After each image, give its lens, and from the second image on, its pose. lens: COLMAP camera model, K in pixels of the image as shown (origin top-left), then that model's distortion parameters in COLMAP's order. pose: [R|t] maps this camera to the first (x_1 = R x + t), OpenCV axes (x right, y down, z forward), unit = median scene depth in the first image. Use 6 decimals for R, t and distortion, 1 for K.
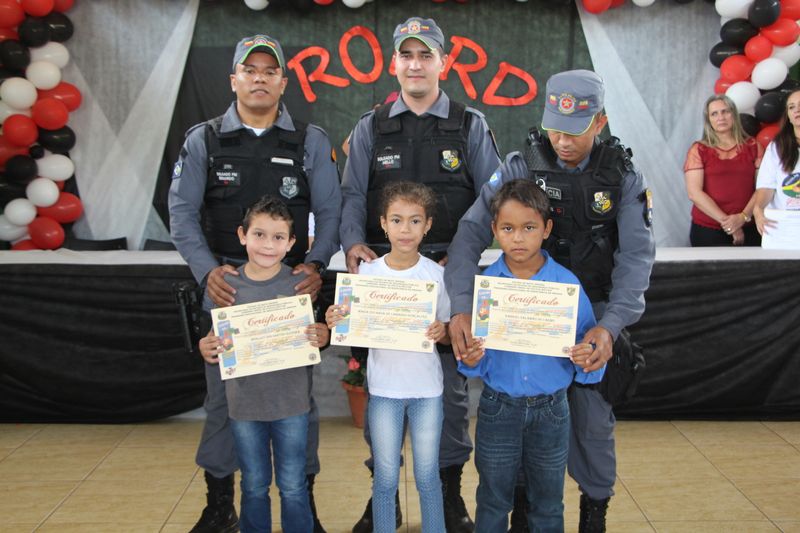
lens RADIAL K [[957.0, 0, 399.8], [0, 957.0, 255.8], [0, 0, 1]] dist [0.016257, 0.000000]
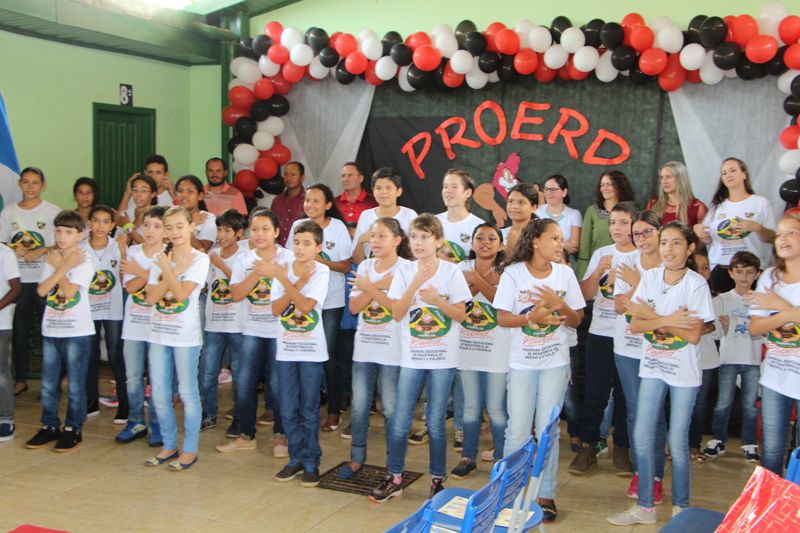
lens RADIAL K [[1038.2, 0, 390.4], [0, 1038.2, 258.3], [0, 0, 1]] dist [0.052366, 0.000000]
pose [[0.907084, 0.054690, -0.417382, 0.424211], [-0.059298, 0.998238, 0.001930, -0.026115], [0.416752, 0.022999, 0.908729, -0.301132]]
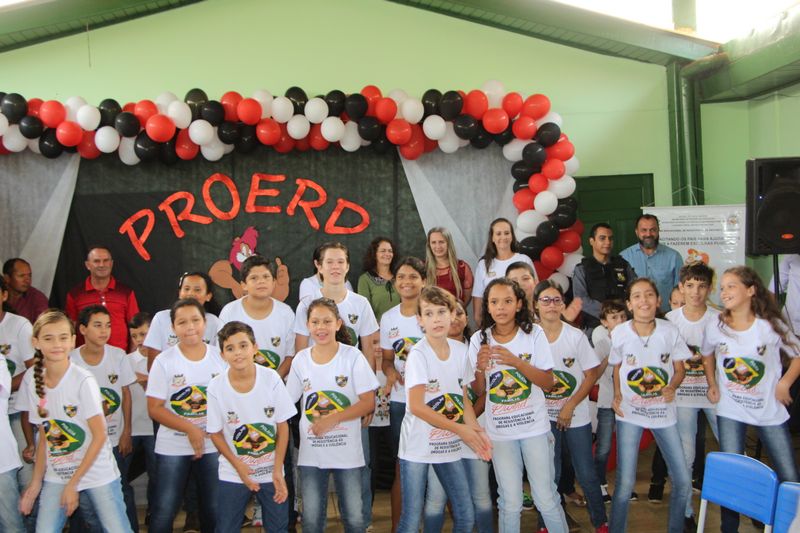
lens RADIAL K [[1038.2, 0, 400.9], [0, 1038.2, 265.0], [0, 0, 1]] dist [0.052366, 0.000000]
pose [[0.993123, -0.043423, 0.108728, 0.037530], [0.050797, 0.996526, -0.066001, -0.027800], [-0.105484, 0.071070, 0.991878, -0.306413]]
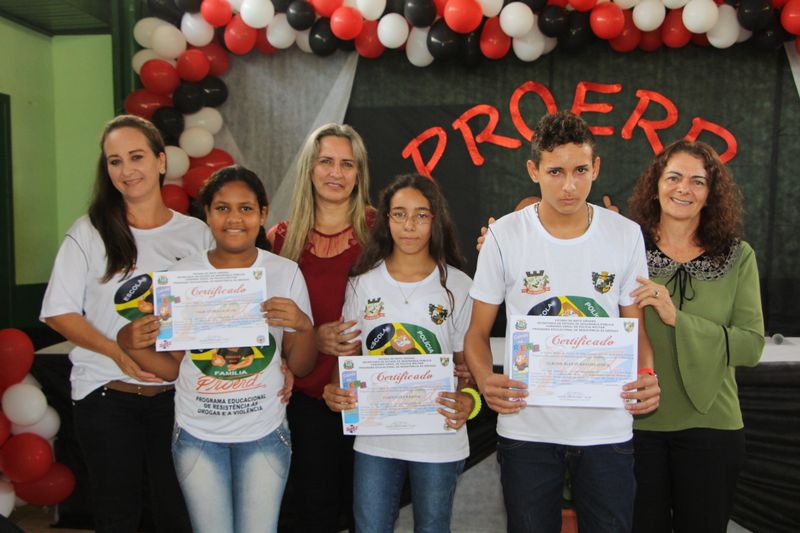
lens RADIAL K [[957.0, 0, 392.6], [0, 957.0, 258.4], [0, 0, 1]] dist [0.016257, 0.000000]
pose [[0.990558, 0.000208, -0.137097, -0.048592], [-0.006368, 0.998989, -0.044492, -0.031822], [0.136949, 0.044945, 0.989558, 0.095854]]
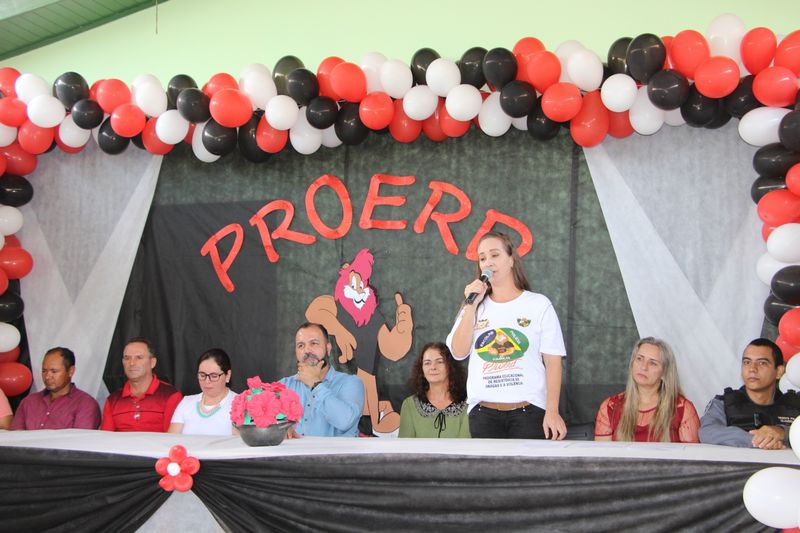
lens RADIAL K [[1131.4, 0, 391.2], [0, 1131.4, 259.0], [0, 0, 1]] dist [0.075029, 0.000000]
pose [[0.949329, -0.023399, -0.313411, 0.331032], [-0.028216, 0.986852, -0.159146, -0.003323], [0.313014, 0.159925, 0.936187, 0.071946]]
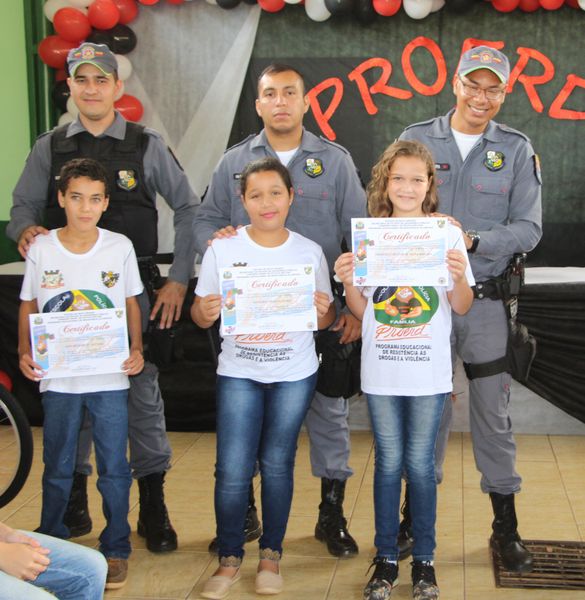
lens RADIAL K [[1082.1, 0, 386.2], [0, 1082.1, 306.0], [0, 0, 1]] dist [0.003755, 0.000000]
pose [[0.997395, 0.017554, -0.069967, 0.002482], [-0.015360, 0.999377, 0.031772, -0.000806], [0.070481, -0.030614, 0.997043, -0.106728]]
